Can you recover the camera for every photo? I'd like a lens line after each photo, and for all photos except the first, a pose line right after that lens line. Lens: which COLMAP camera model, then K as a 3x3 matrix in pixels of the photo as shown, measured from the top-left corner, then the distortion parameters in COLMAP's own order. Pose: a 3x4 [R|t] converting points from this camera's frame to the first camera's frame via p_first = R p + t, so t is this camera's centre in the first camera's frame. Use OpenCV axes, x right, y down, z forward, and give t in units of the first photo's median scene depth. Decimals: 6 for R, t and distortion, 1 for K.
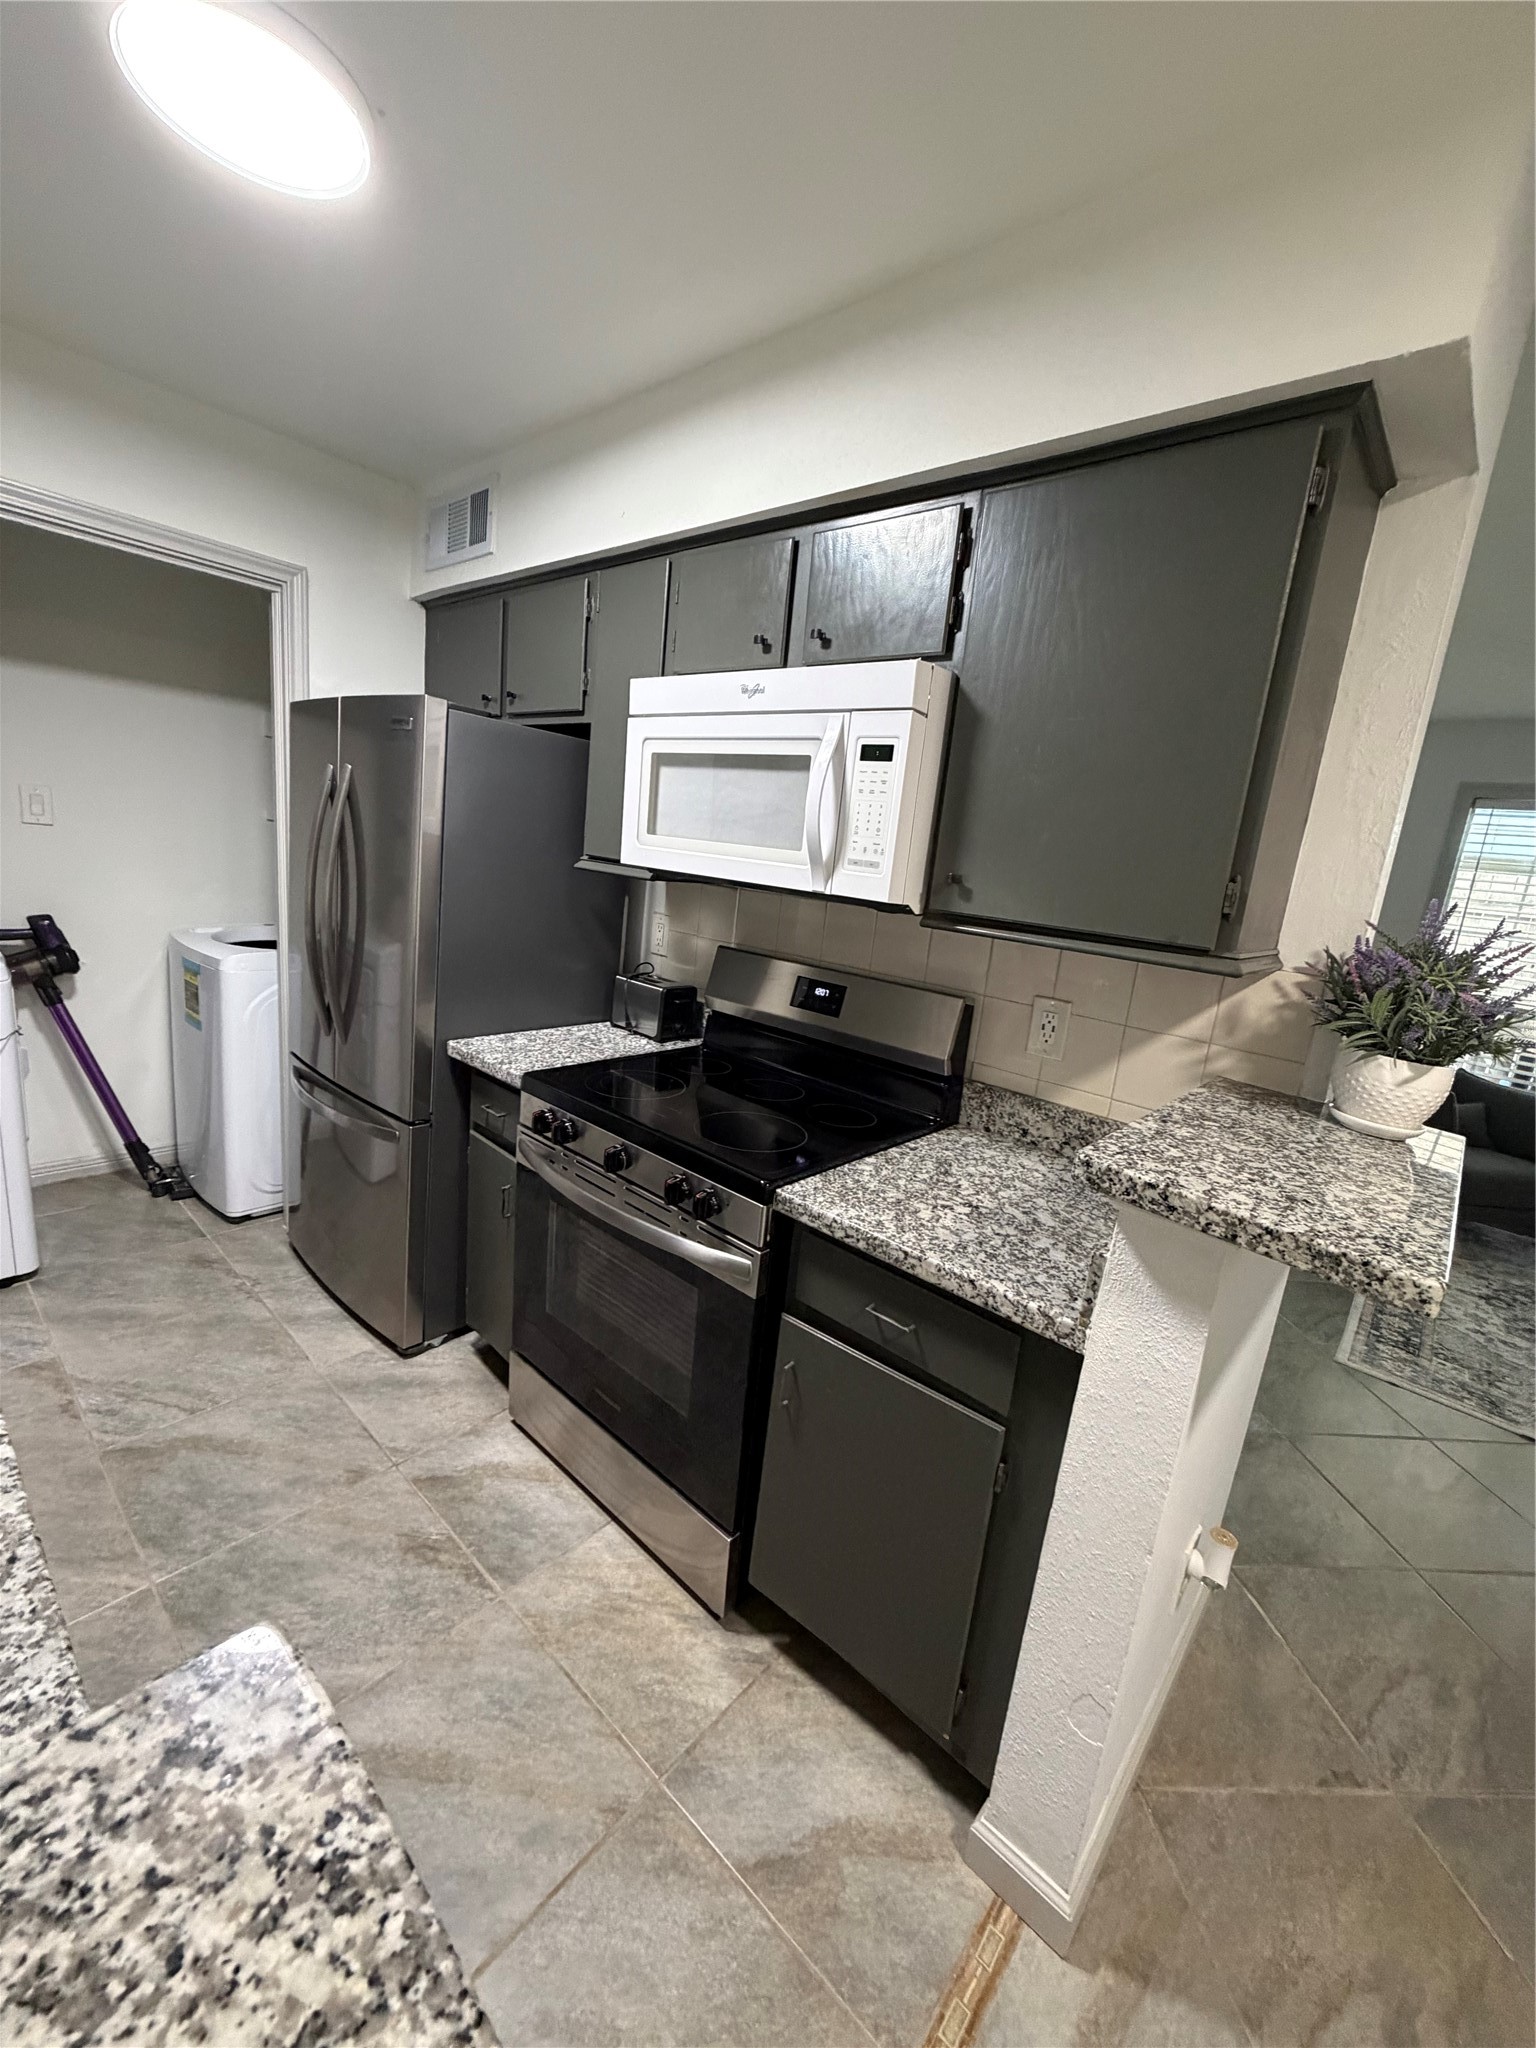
lens RADIAL K [[808.9, 0, 767.3], [0, 808.9, 1018.9], [0, 0, 1]] dist [-0.000299, 0.000499]
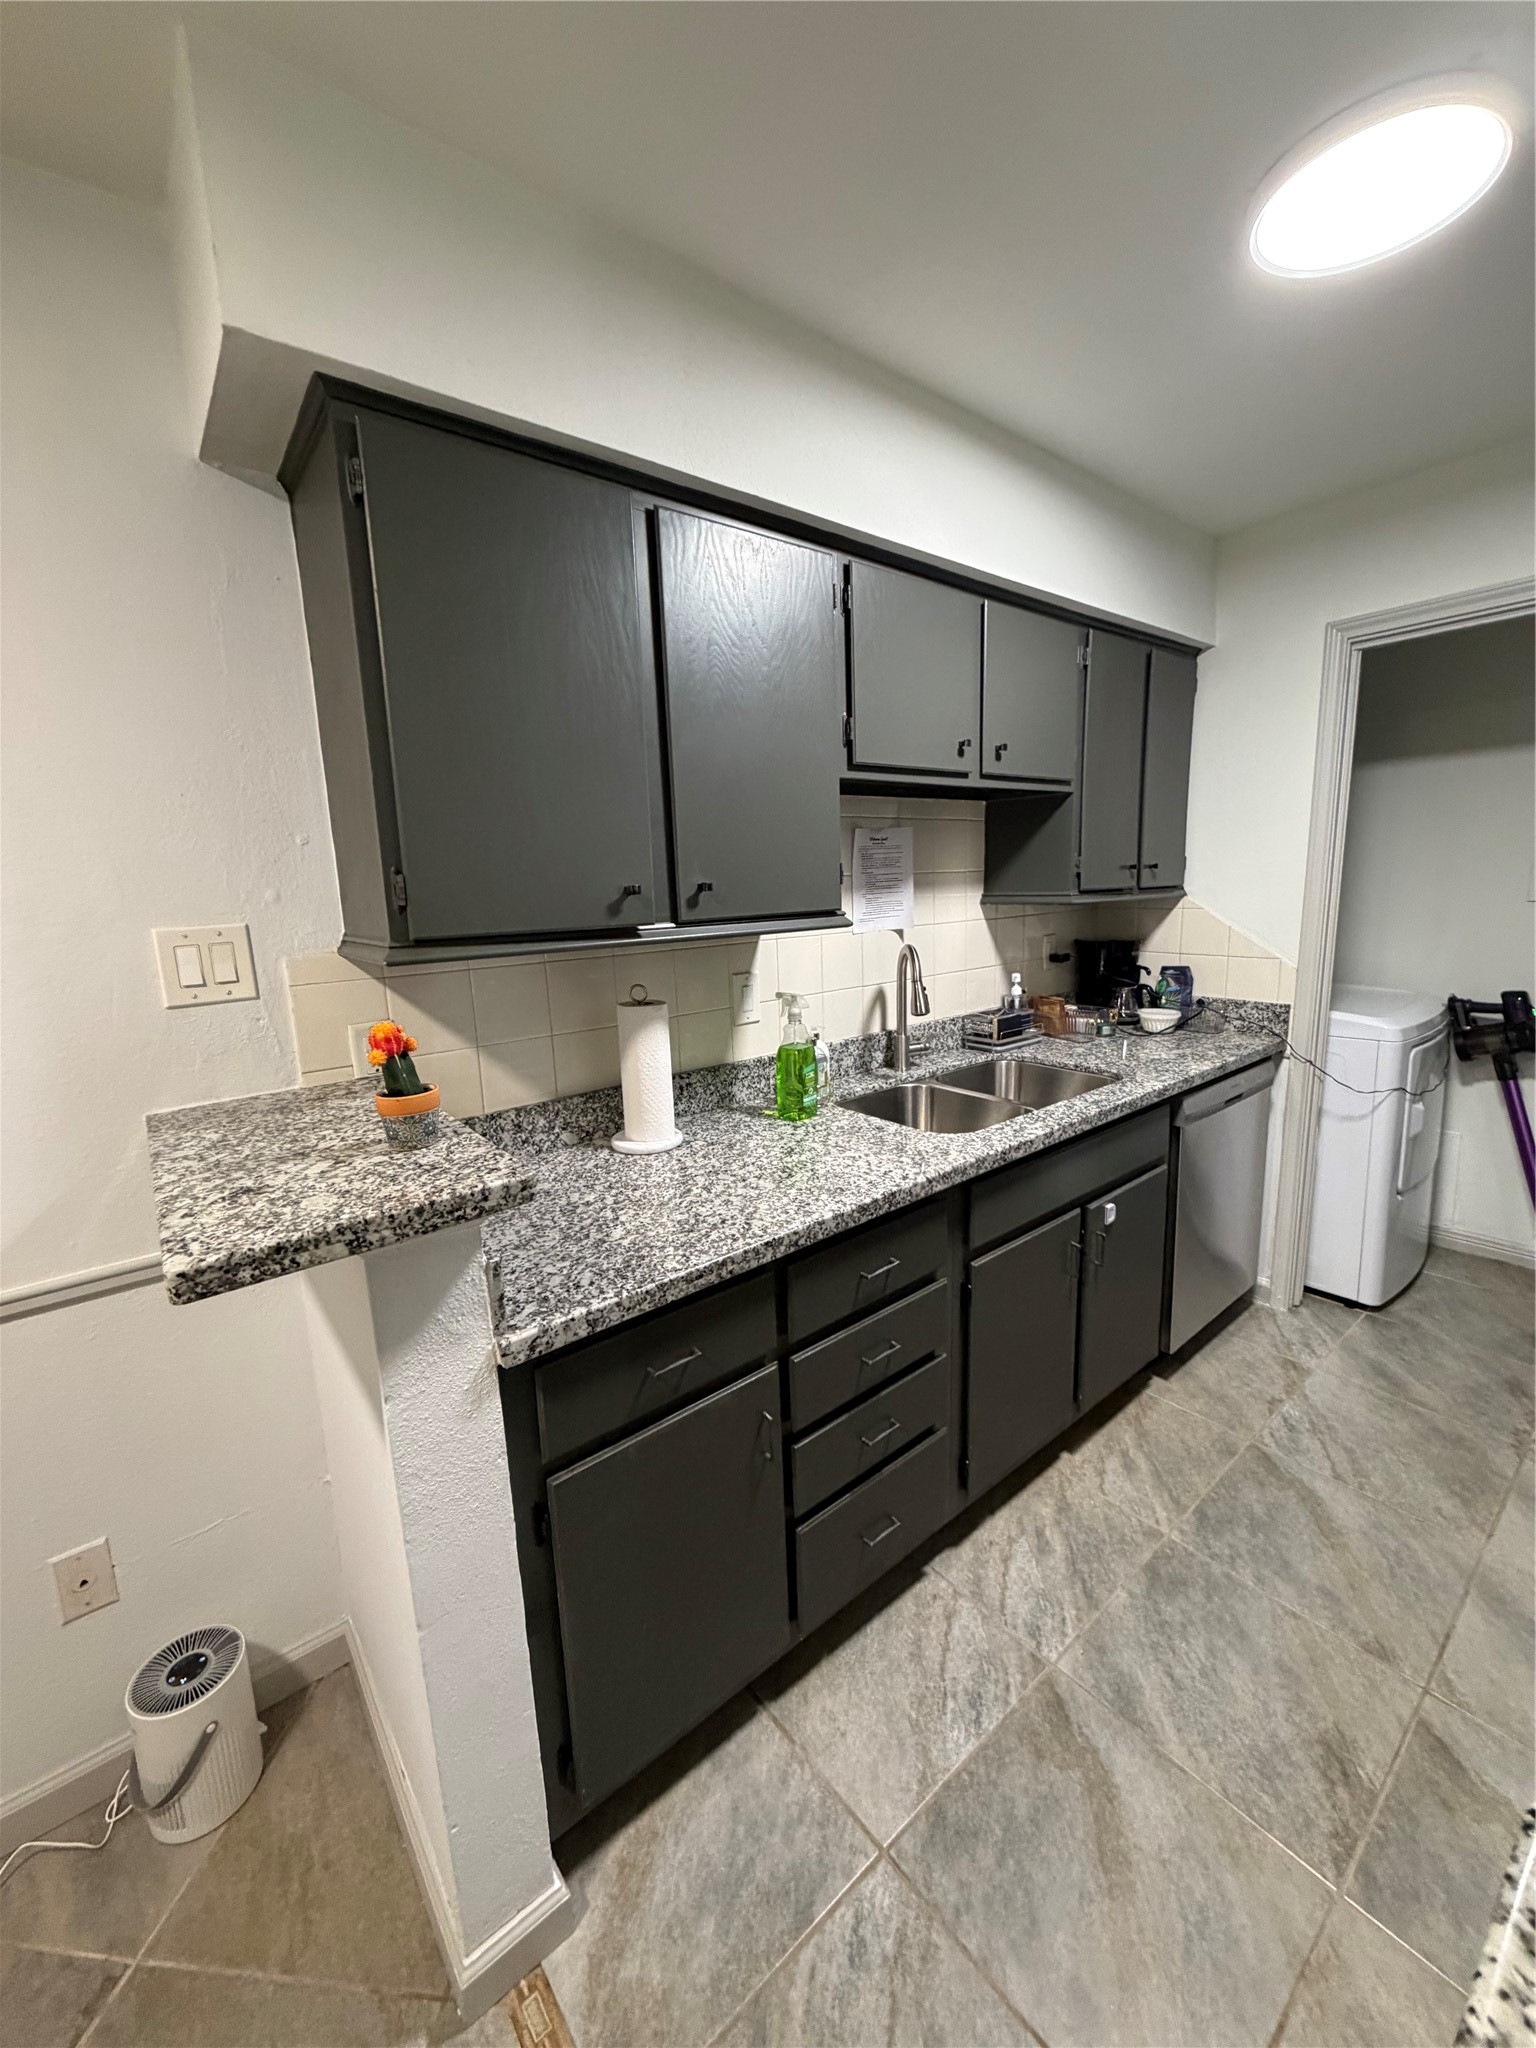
lens RADIAL K [[808.9, 0, 770.1], [0, 808.9, 1020.8], [0, 0, 1]] dist [-0.000299, 0.000499]
pose [[-0.161163, 0.077894, -0.983849, 0.380996], [-0.186631, 0.976489, 0.107883, -0.044584], [0.969121, 0.201003, -0.142836, 0.400407]]
